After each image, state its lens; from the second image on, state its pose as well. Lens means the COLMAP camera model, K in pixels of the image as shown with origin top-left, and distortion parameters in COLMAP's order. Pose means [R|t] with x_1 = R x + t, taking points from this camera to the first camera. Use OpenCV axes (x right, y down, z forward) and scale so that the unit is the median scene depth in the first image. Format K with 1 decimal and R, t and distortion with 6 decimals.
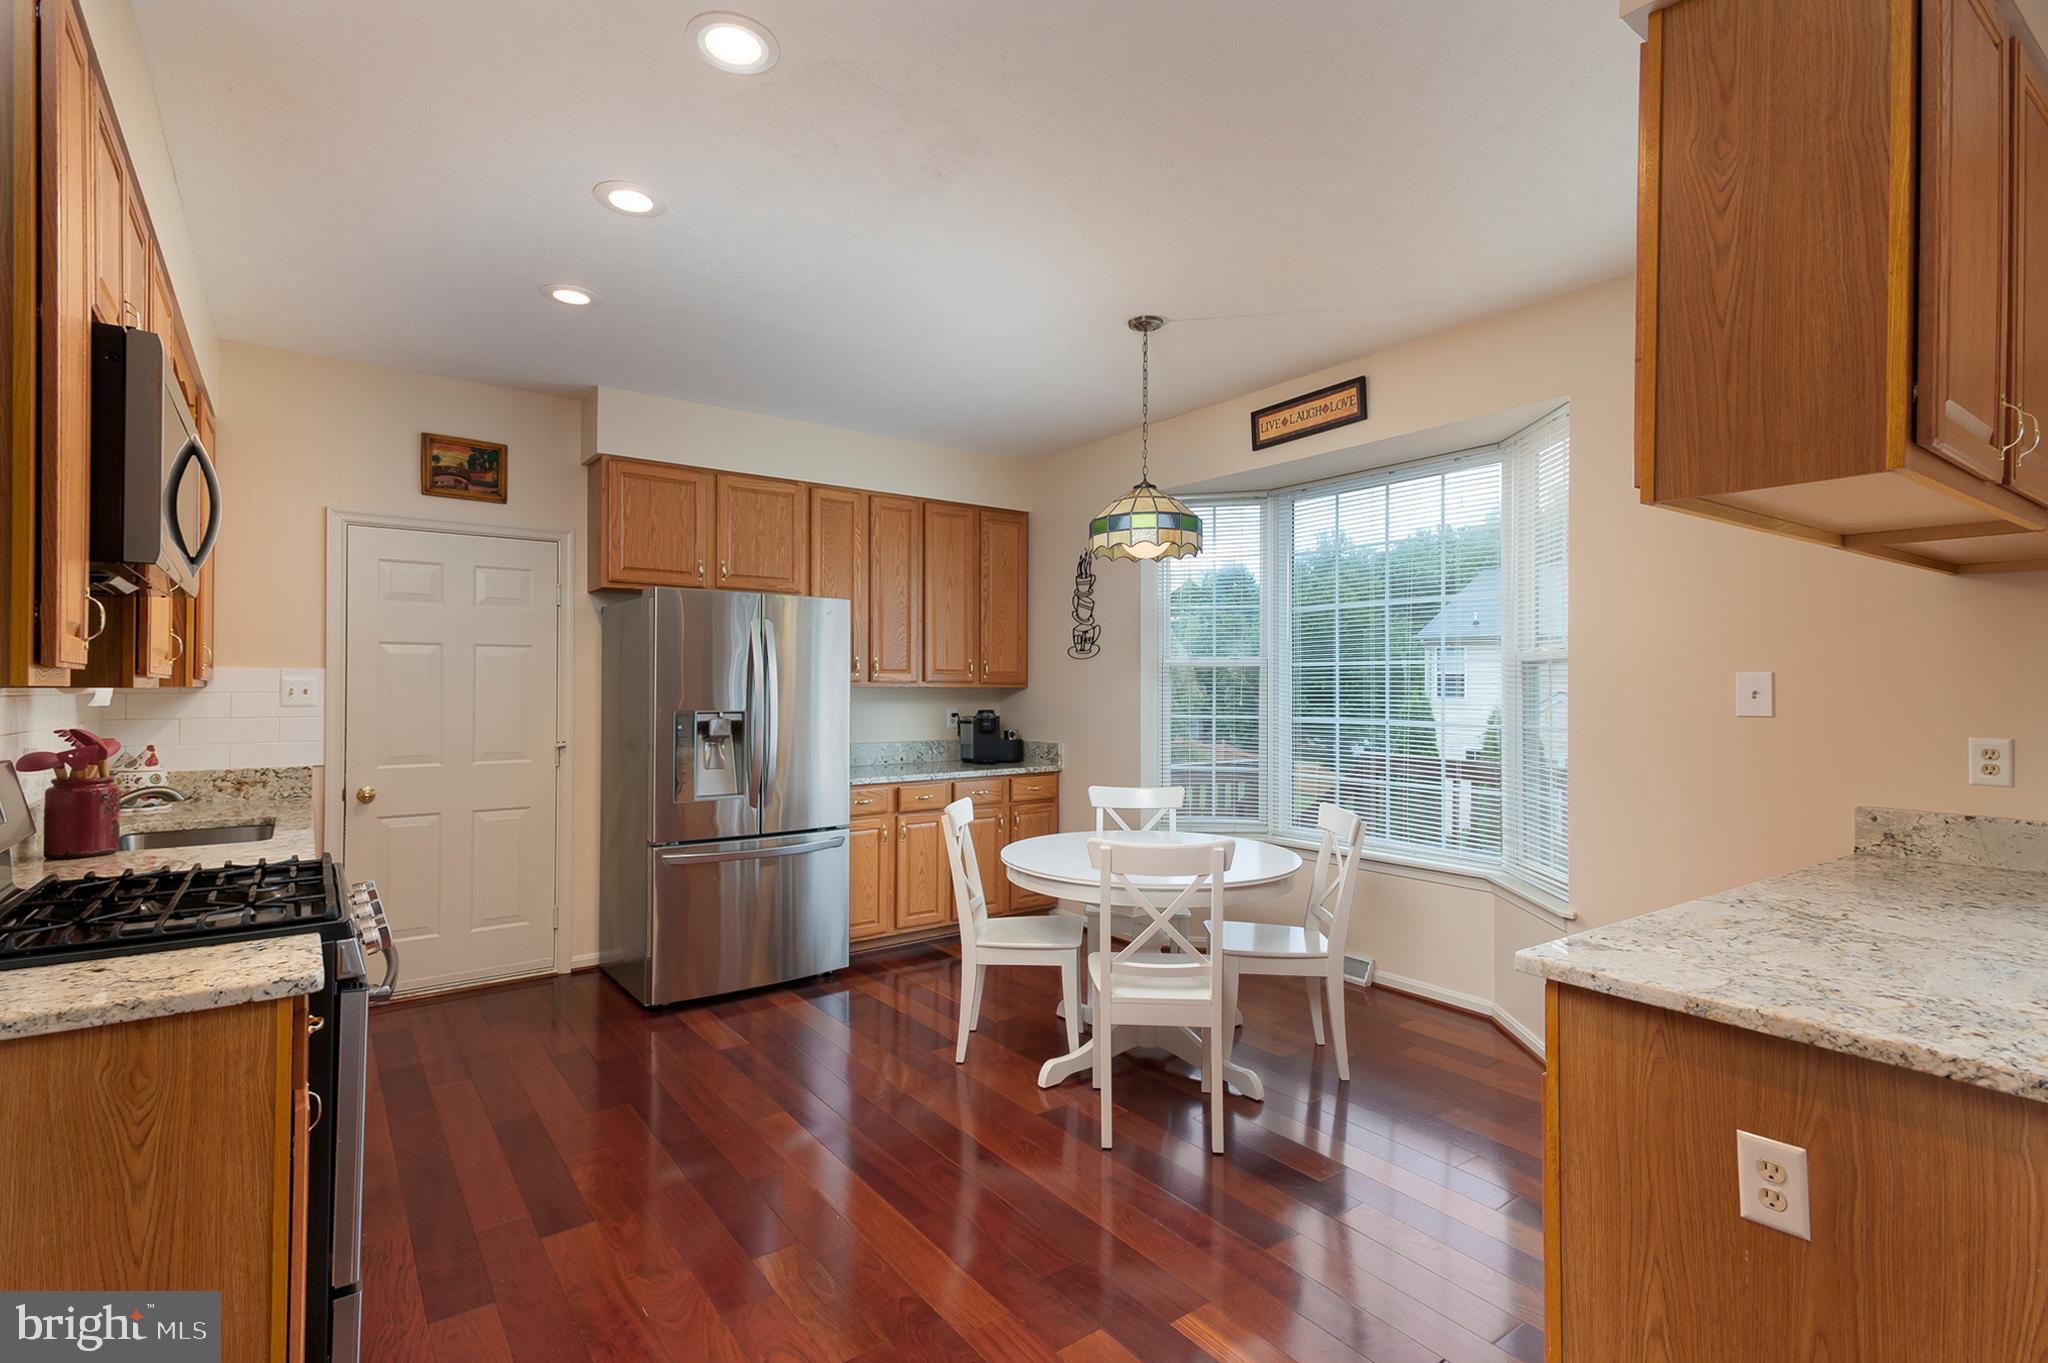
lens RADIAL K [[977.2, 0, 1023.0], [0, 977.2, 675.6], [0, 0, 1]] dist [0.016440, -0.000838]
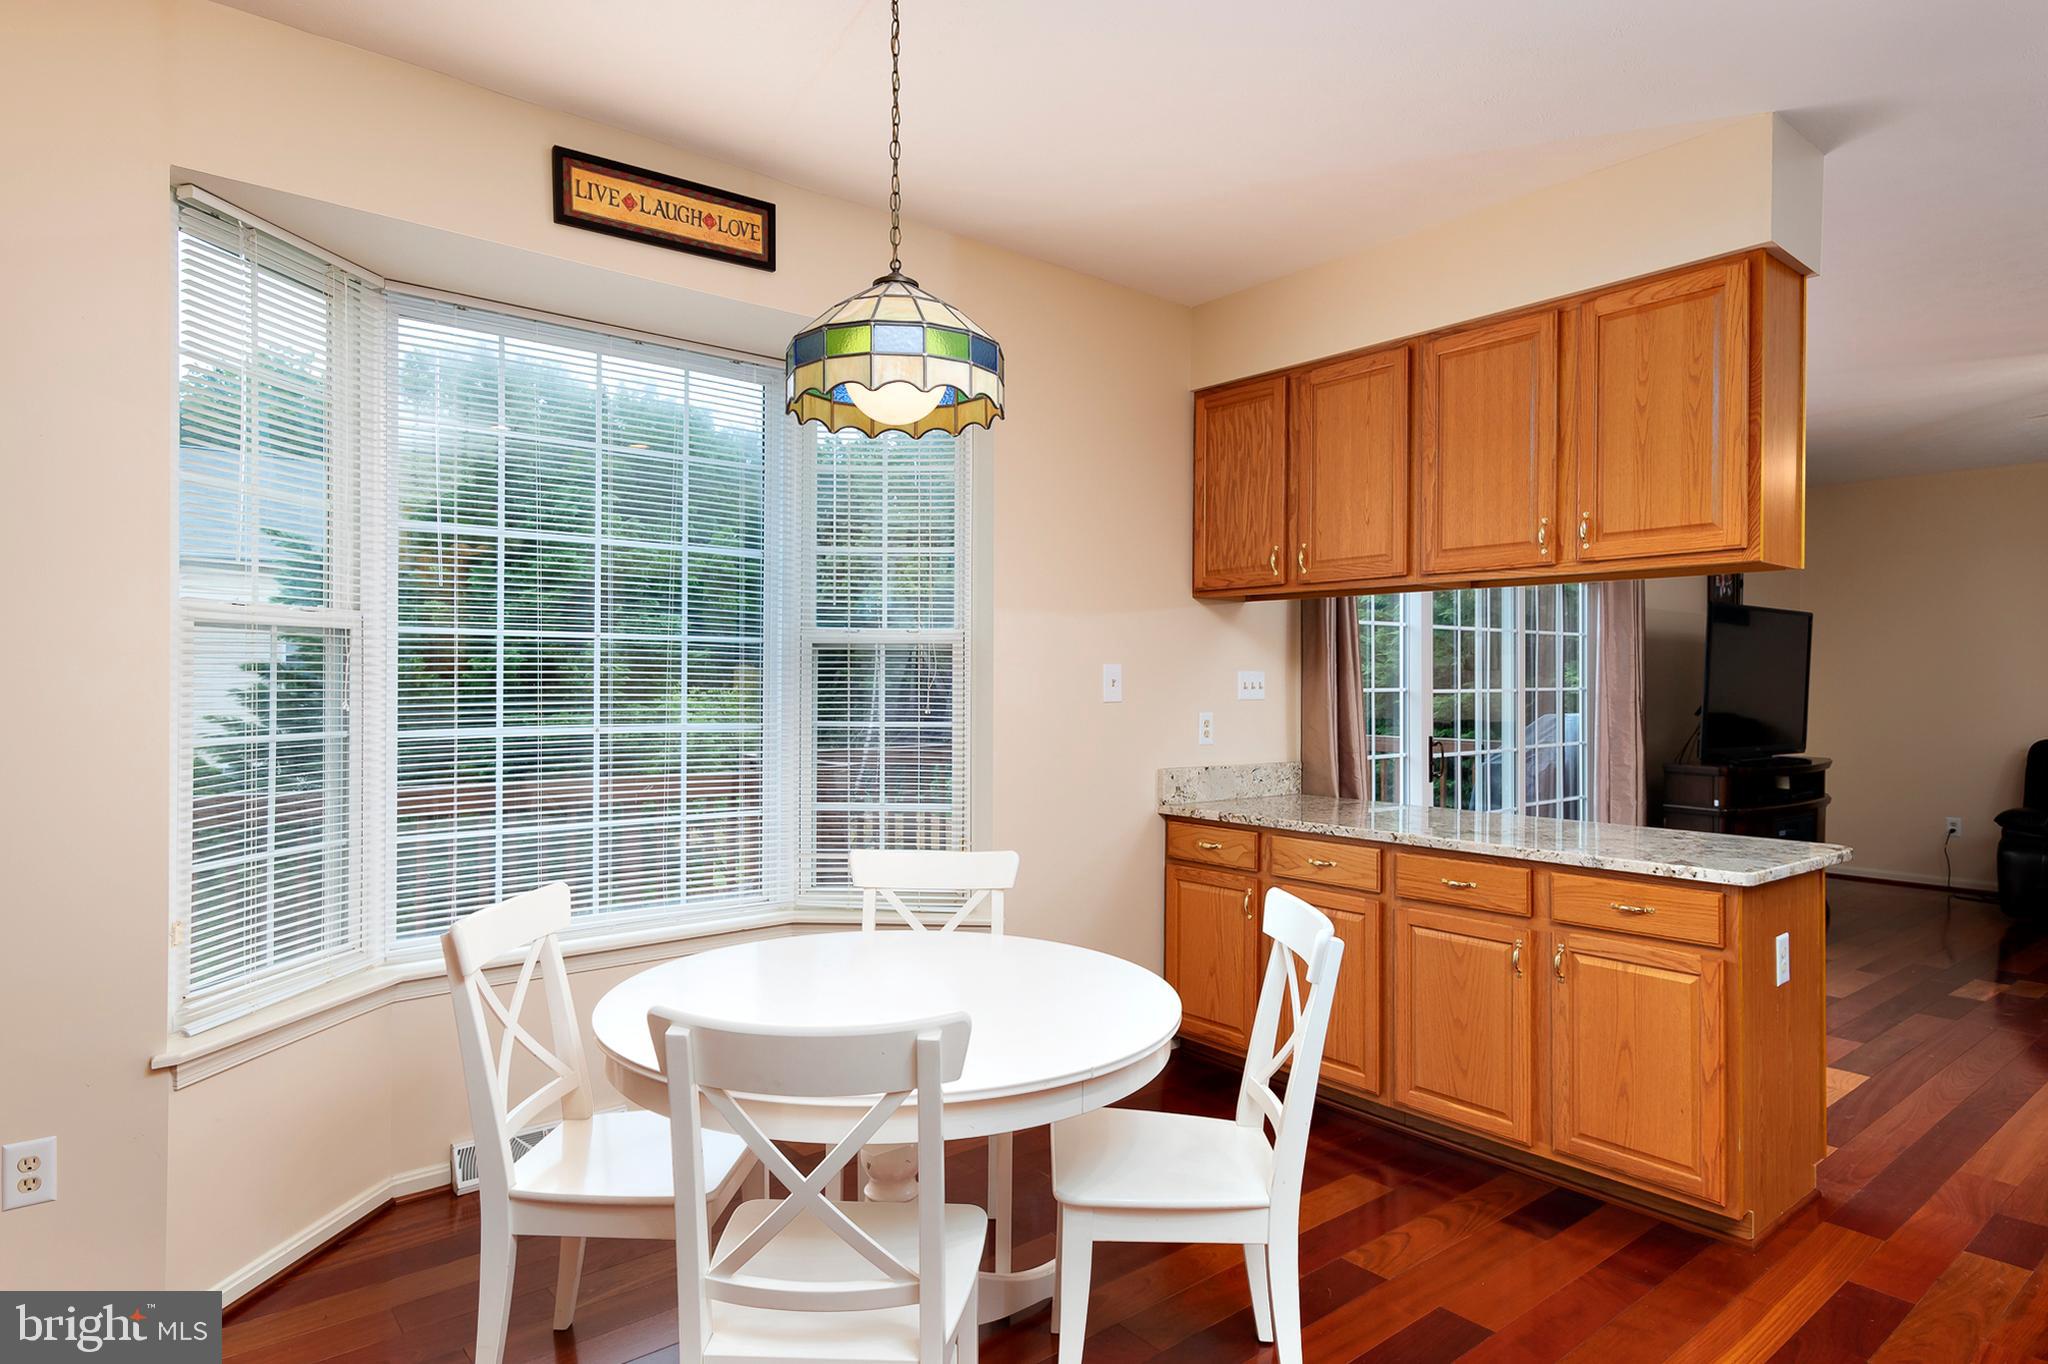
lens RADIAL K [[1149.5, 0, 1027.0], [0, 1149.5, 685.7], [0, 0, 1]] dist [0.032581, 0.000195]
pose [[-0.059901, -0.004192, 0.998195, -0.412488], [-0.012809, 0.999912, 0.003431, 0.012667], [-0.998122, -0.012580, -0.059950, 0.812896]]
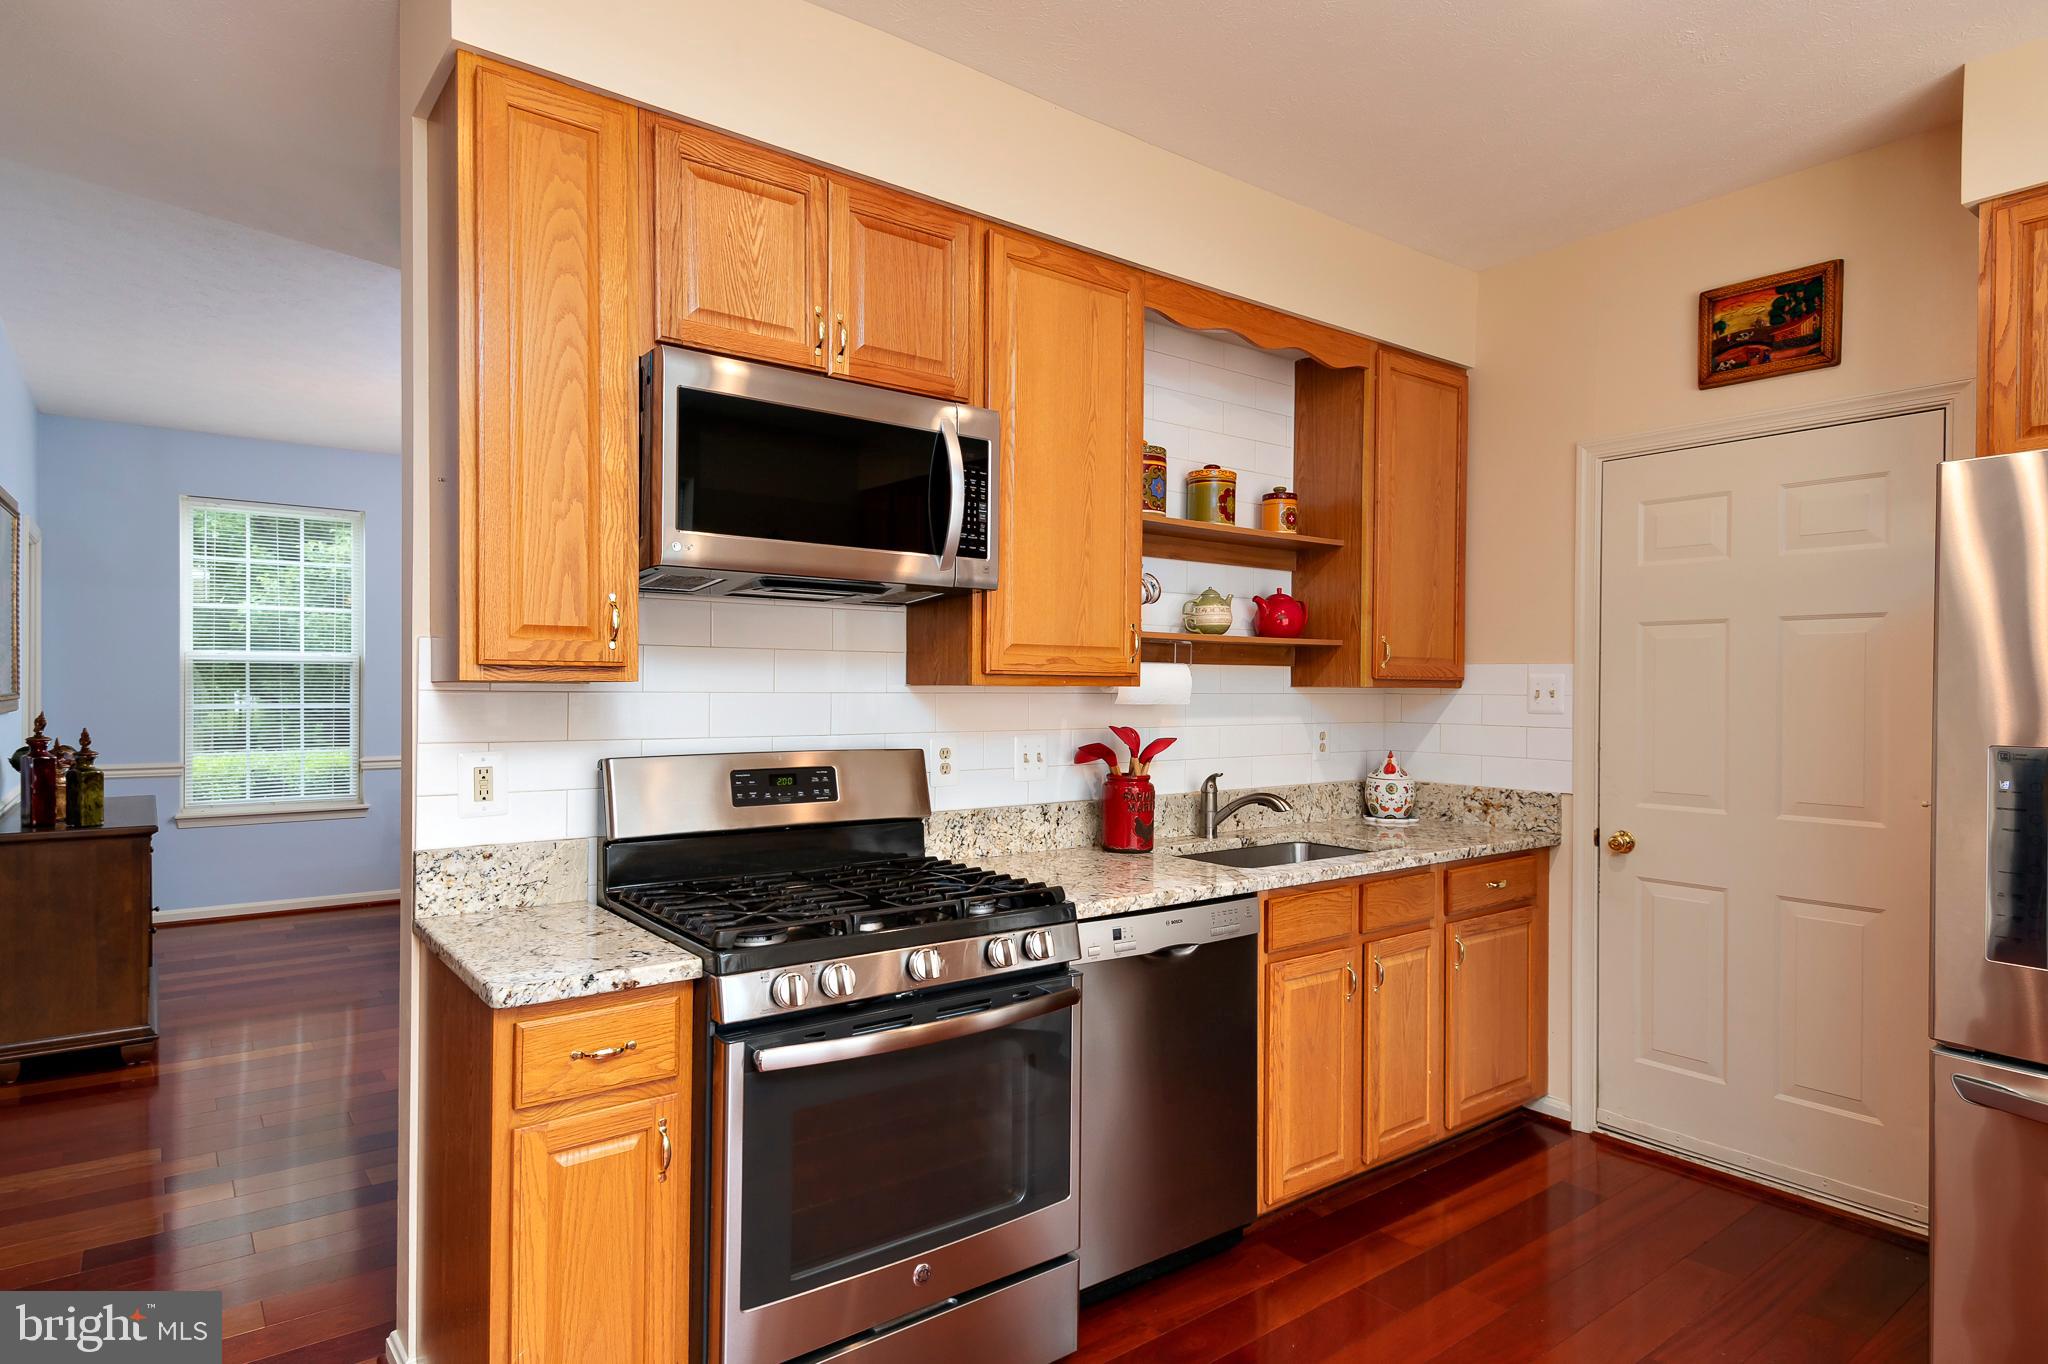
lens RADIAL K [[1149.5, 0, 1023.3], [0, 1149.5, 694.1], [0, 0, 1]] dist [0.032581, 0.000195]
pose [[0.024117, 0.003053, -0.999704, 0.144076], [0.004171, 0.999986, 0.003154, 0.011349], [0.999700, -0.004246, 0.024104, 0.539796]]
